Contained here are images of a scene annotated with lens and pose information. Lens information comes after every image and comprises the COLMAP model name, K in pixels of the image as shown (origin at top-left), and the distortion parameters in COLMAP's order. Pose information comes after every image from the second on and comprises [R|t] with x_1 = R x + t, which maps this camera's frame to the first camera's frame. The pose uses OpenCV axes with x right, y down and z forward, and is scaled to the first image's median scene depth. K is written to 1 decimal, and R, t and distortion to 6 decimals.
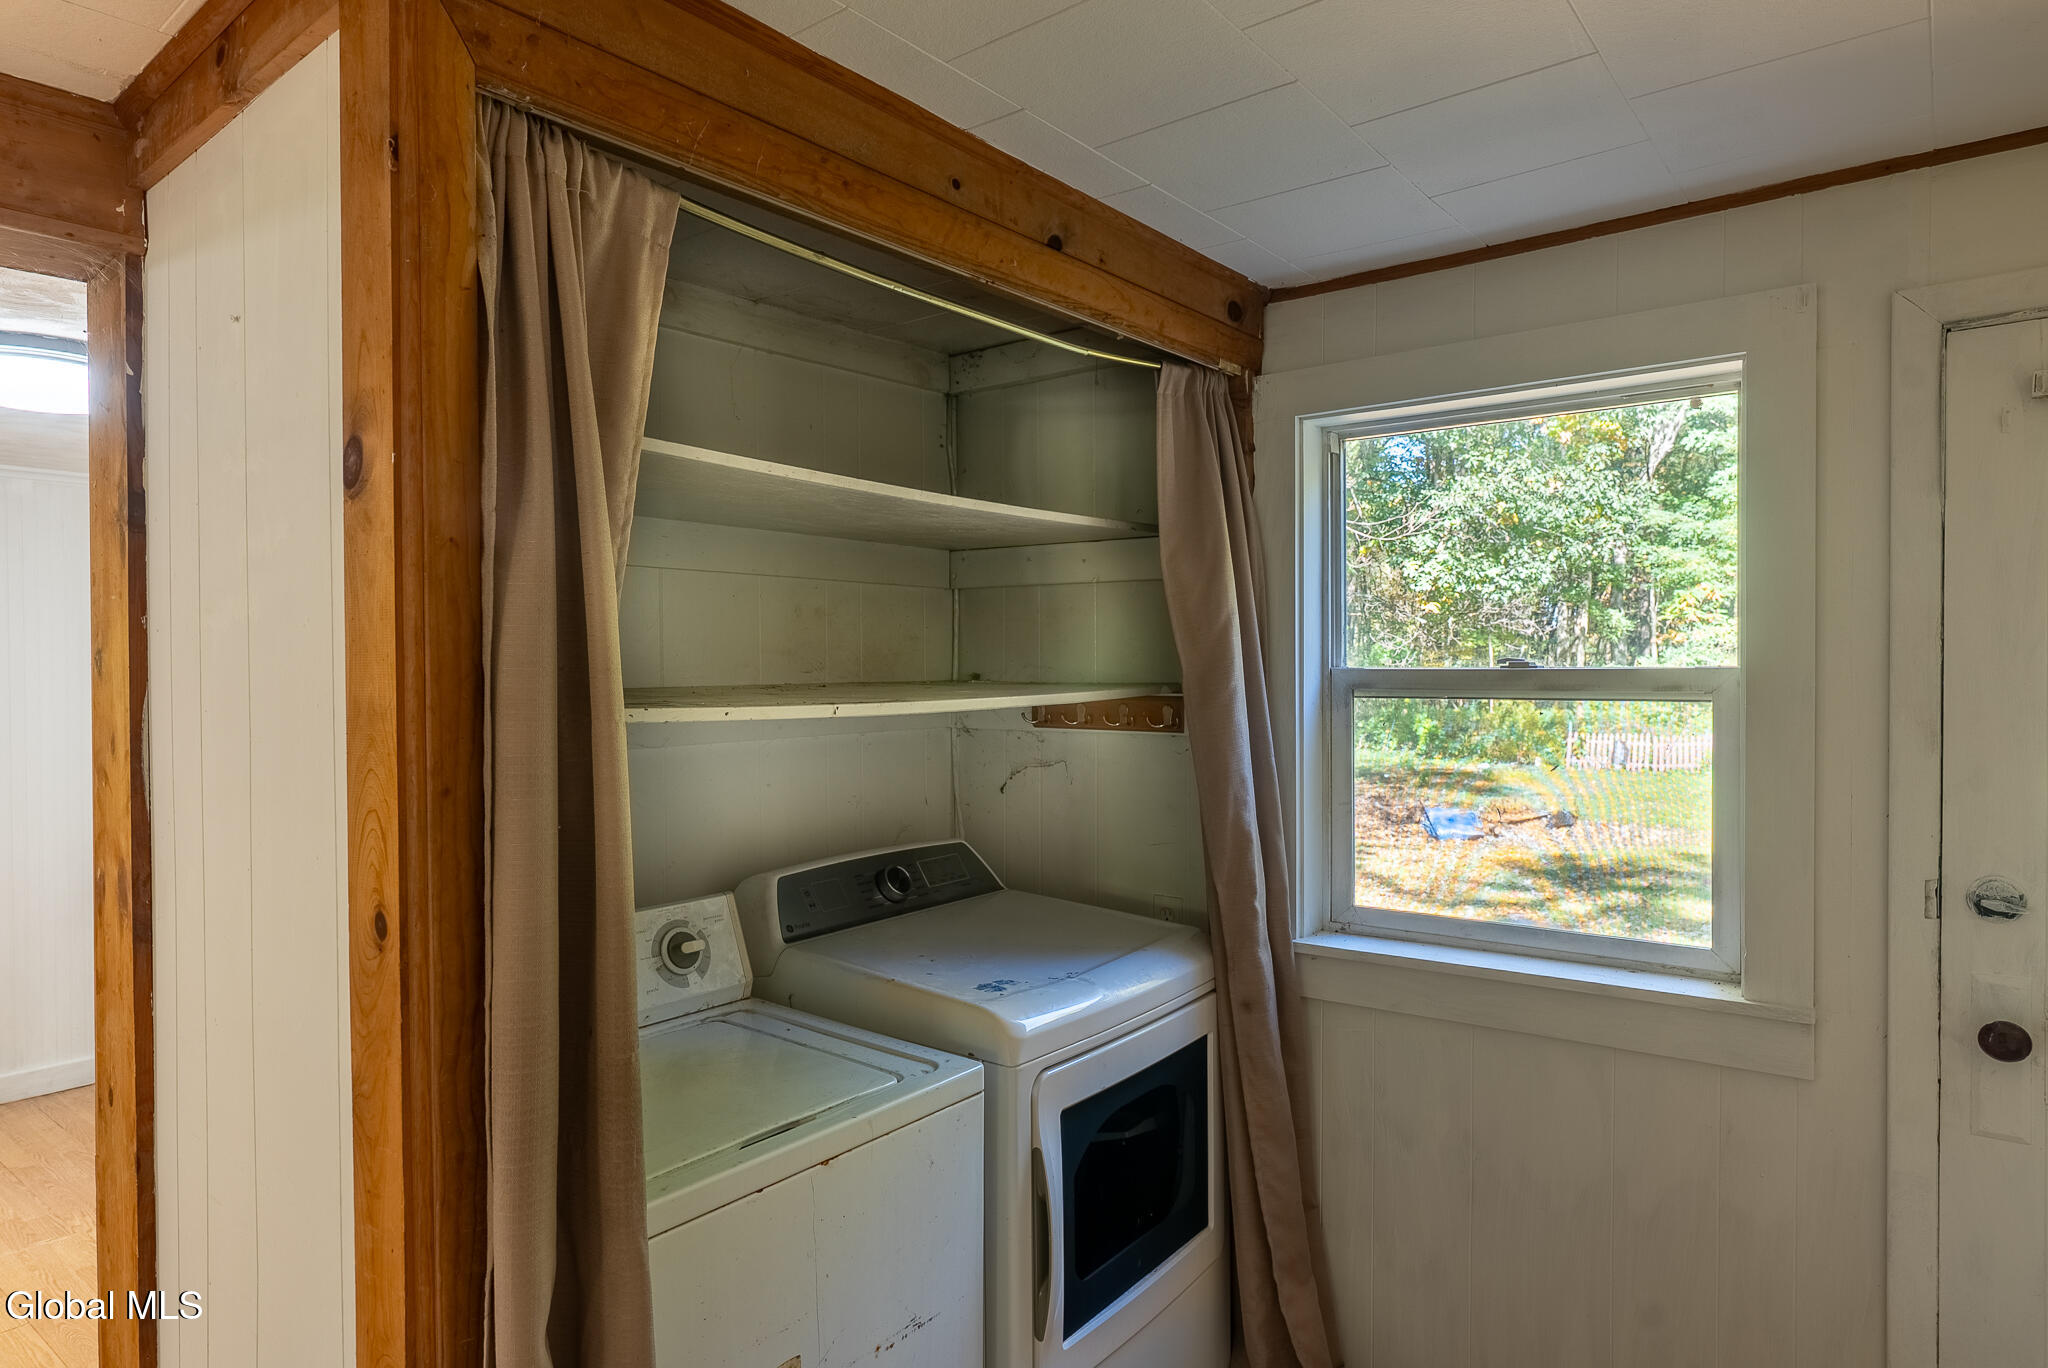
lens RADIAL K [[1173.9, 0, 1020.9], [0, 1173.9, 683.4], [0, 0, 1]] dist [-0.017943, -0.000043]
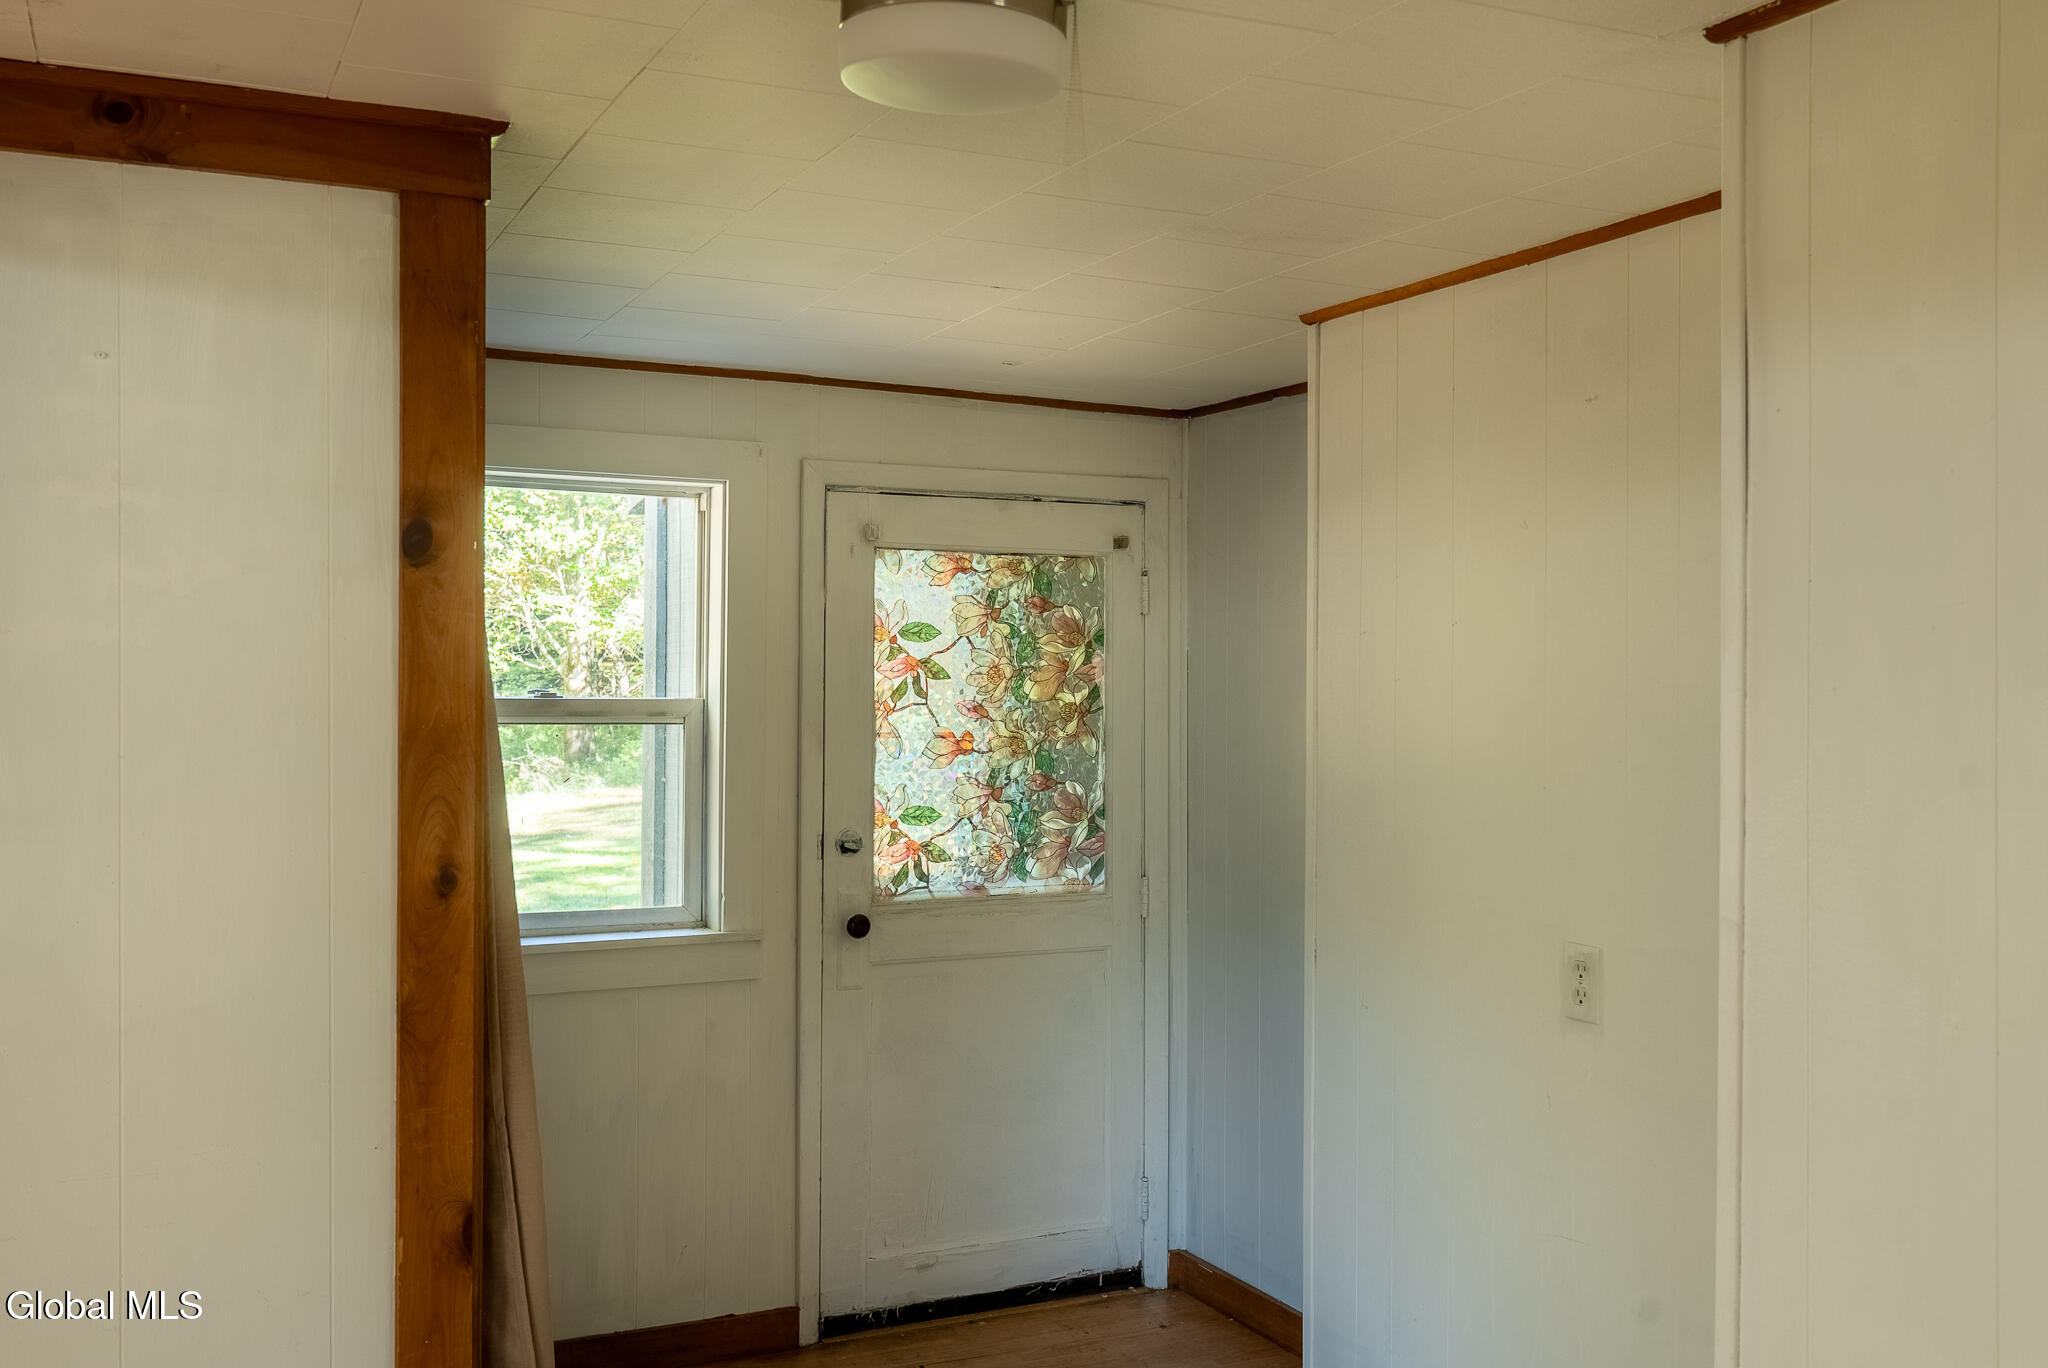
lens RADIAL K [[1907.1, 0, 1025.1], [0, 1907.1, 685.9], [0, 0, 1]] dist [0.006490, 0.000000]
pose [[0.426846, 0.014586, 0.904207, -1.475866], [0.000712, 0.999864, -0.016465, 0.009924], [-0.904324, 0.007672, 0.426778, -0.372640]]
